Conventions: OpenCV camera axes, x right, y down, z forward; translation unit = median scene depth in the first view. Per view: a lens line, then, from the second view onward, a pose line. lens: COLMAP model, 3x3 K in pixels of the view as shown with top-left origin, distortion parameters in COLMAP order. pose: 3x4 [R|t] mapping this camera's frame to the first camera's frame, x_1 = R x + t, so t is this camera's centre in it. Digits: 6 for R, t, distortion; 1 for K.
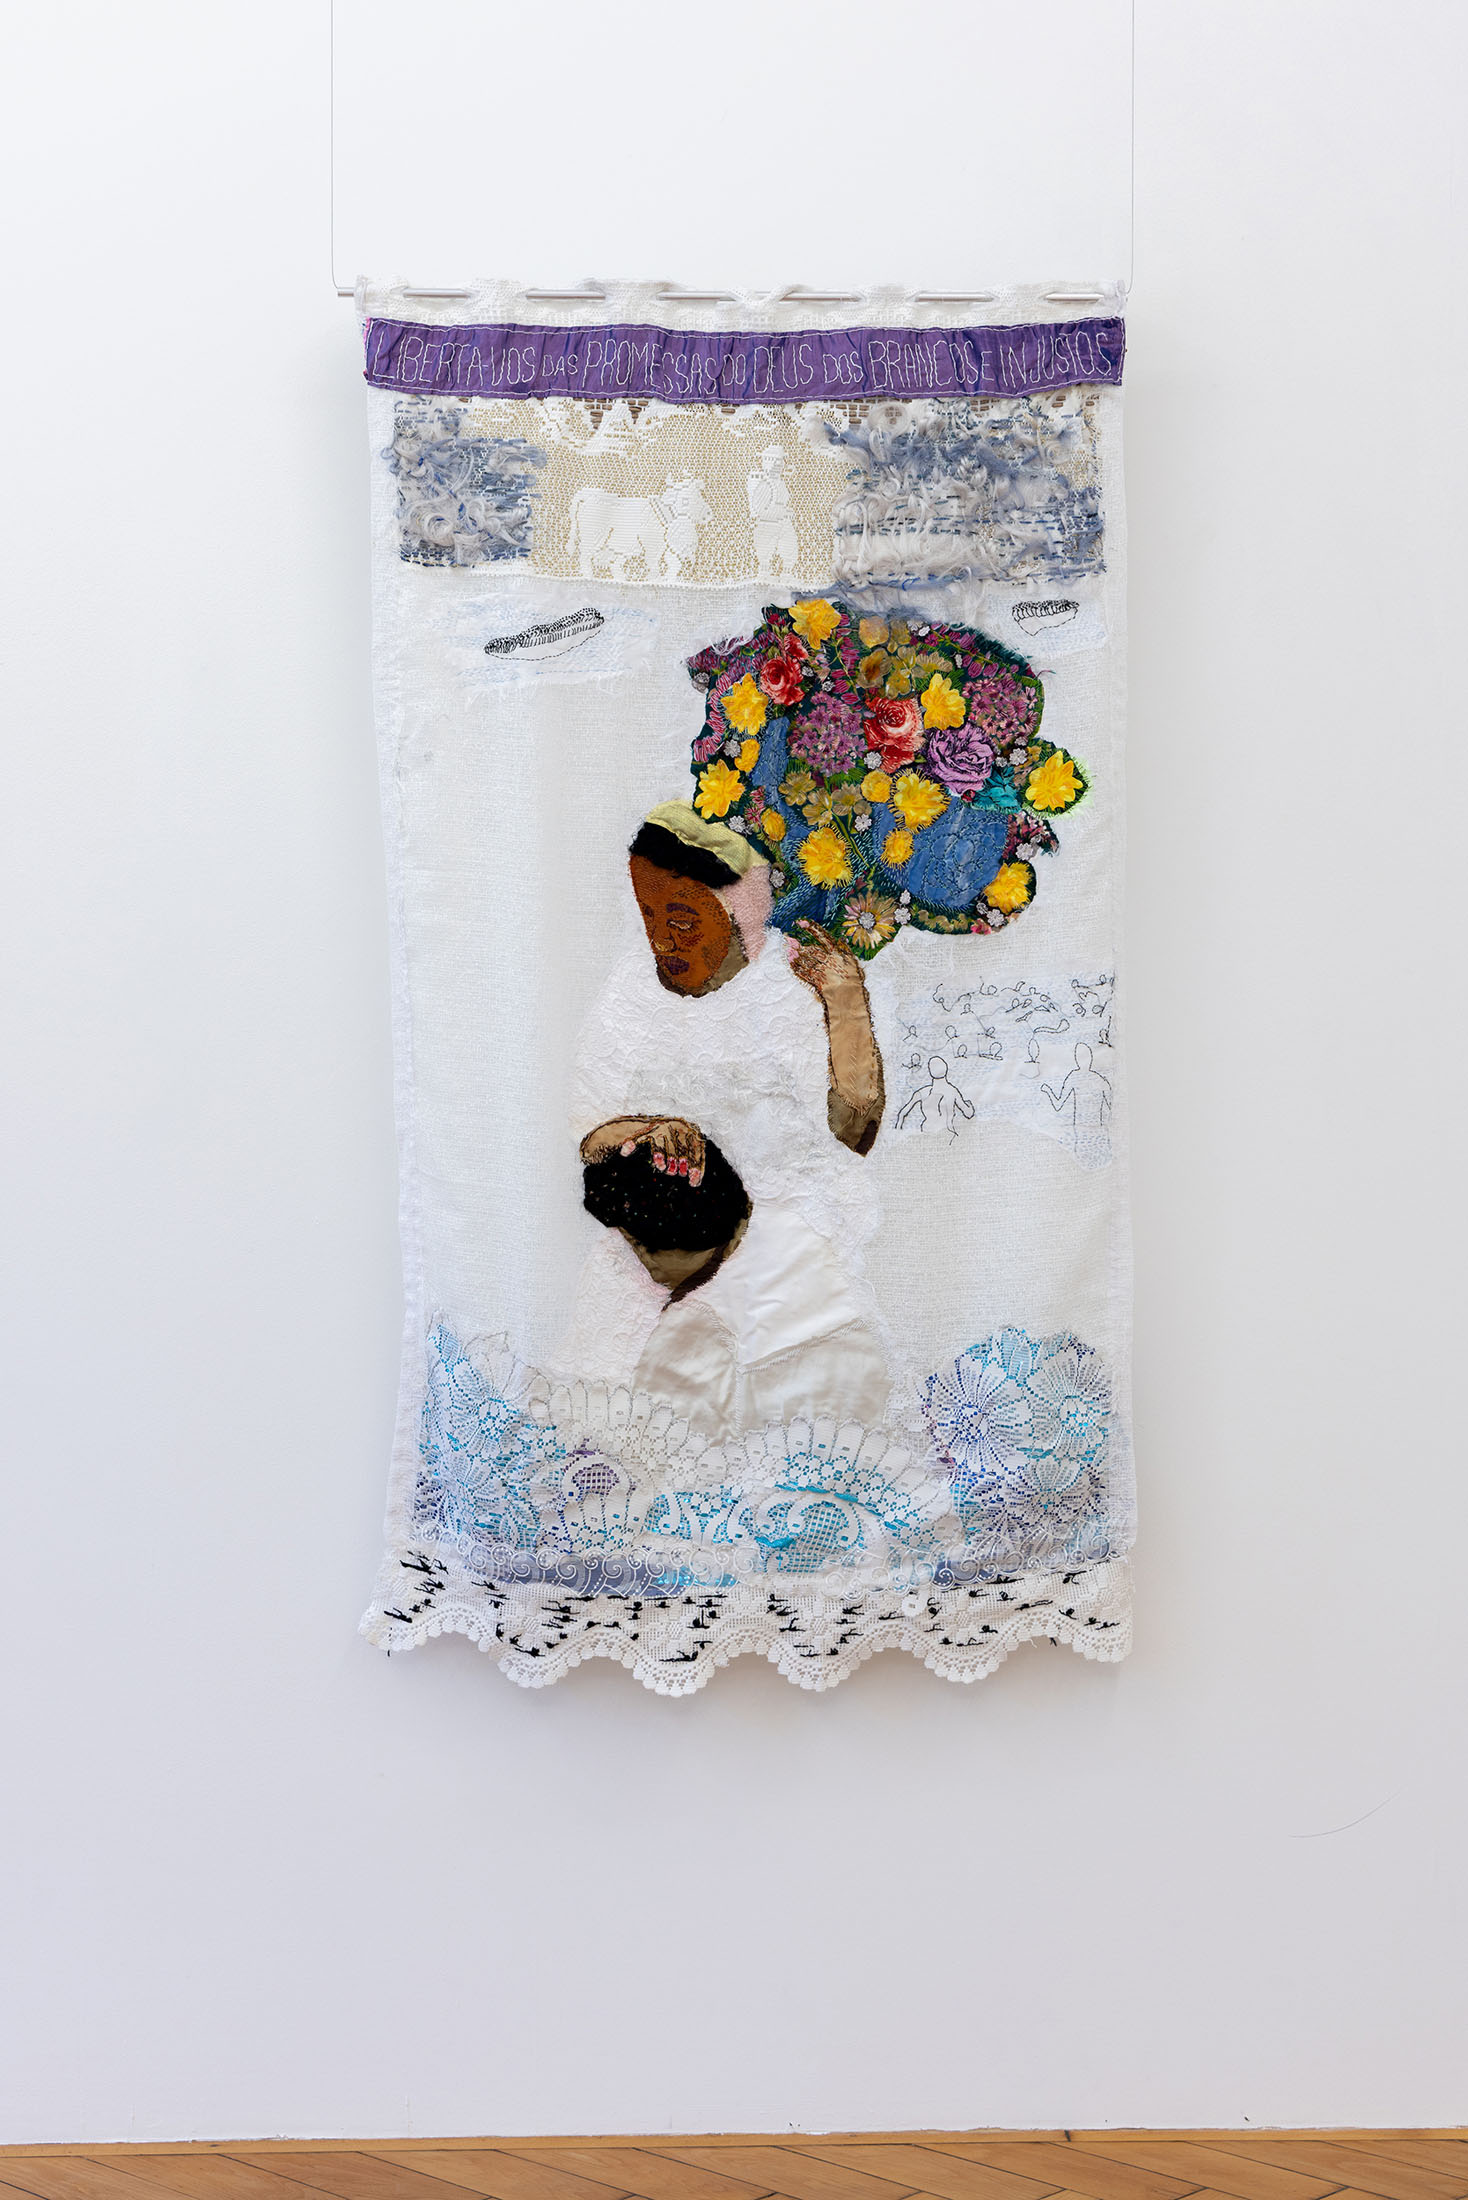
lens RADIAL K [[3407.7, 0, 745.6], [0, 3407.7, 1095.0], [0, 0, 1]] dist [0.035895, 0.000000]
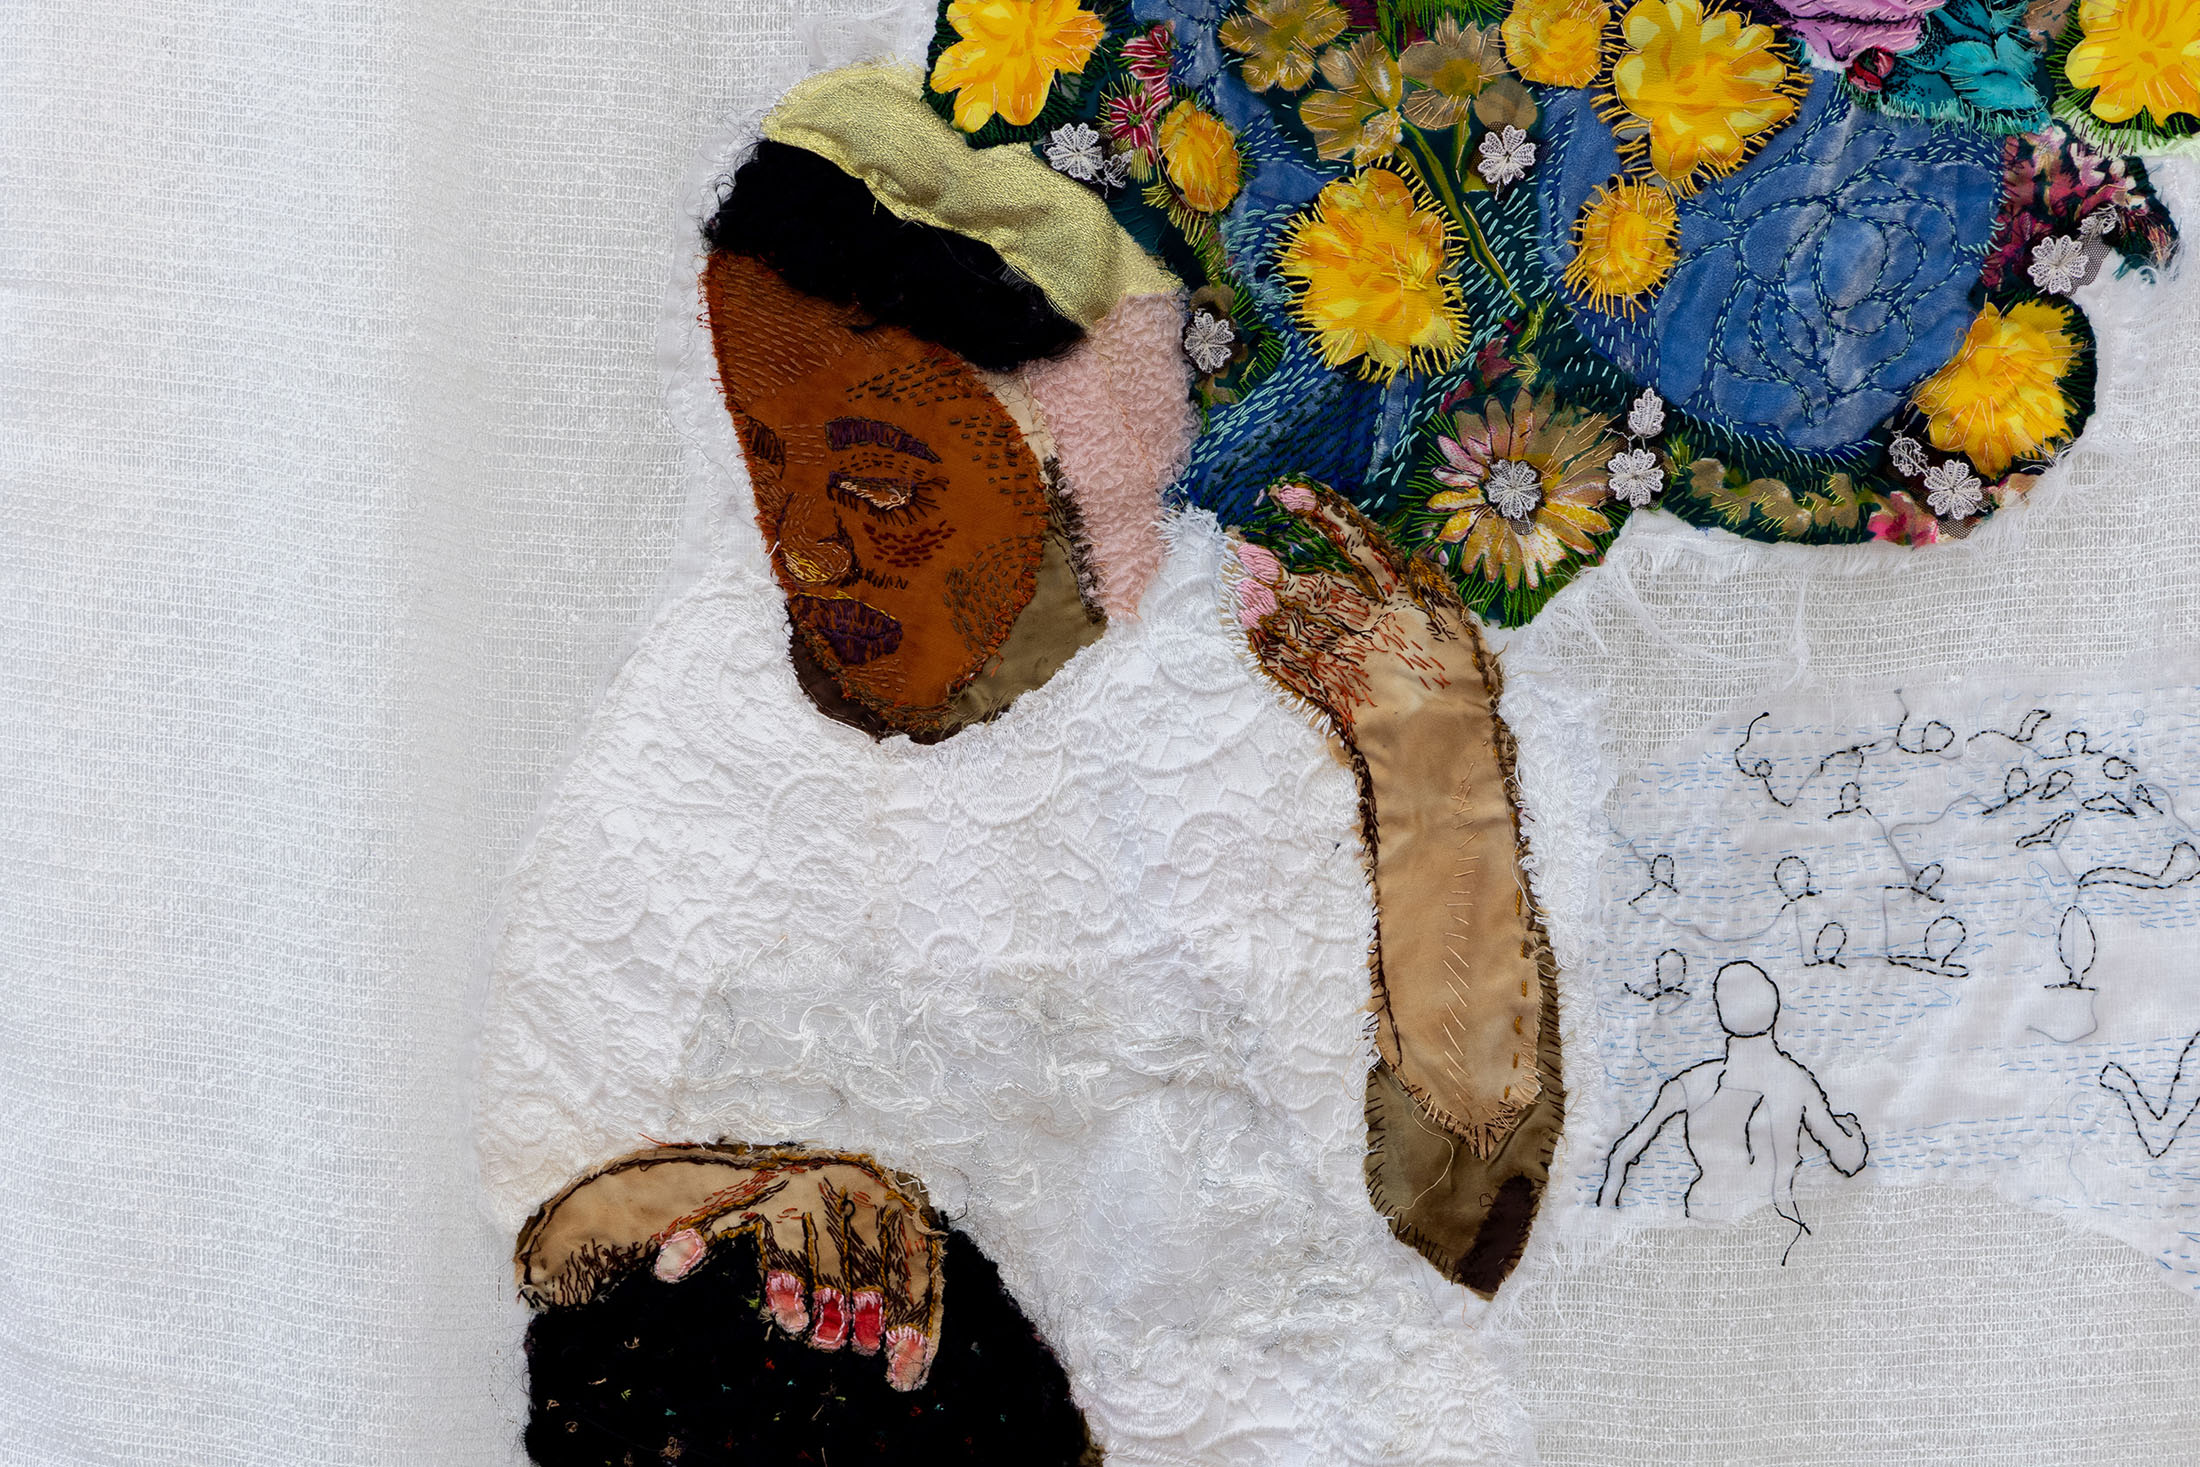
lens RADIAL K [[6751.3, 0, 1093.3], [0, 6751.3, 741.0], [0, 0, 1]] dist [0.068793, 0.000000]
pose [[0.999805, 0.019473, -0.003371, 0.002016], [-0.019454, 0.999796, 0.005398, -0.032196], [0.003476, -0.005331, 0.999980, 0.421368]]
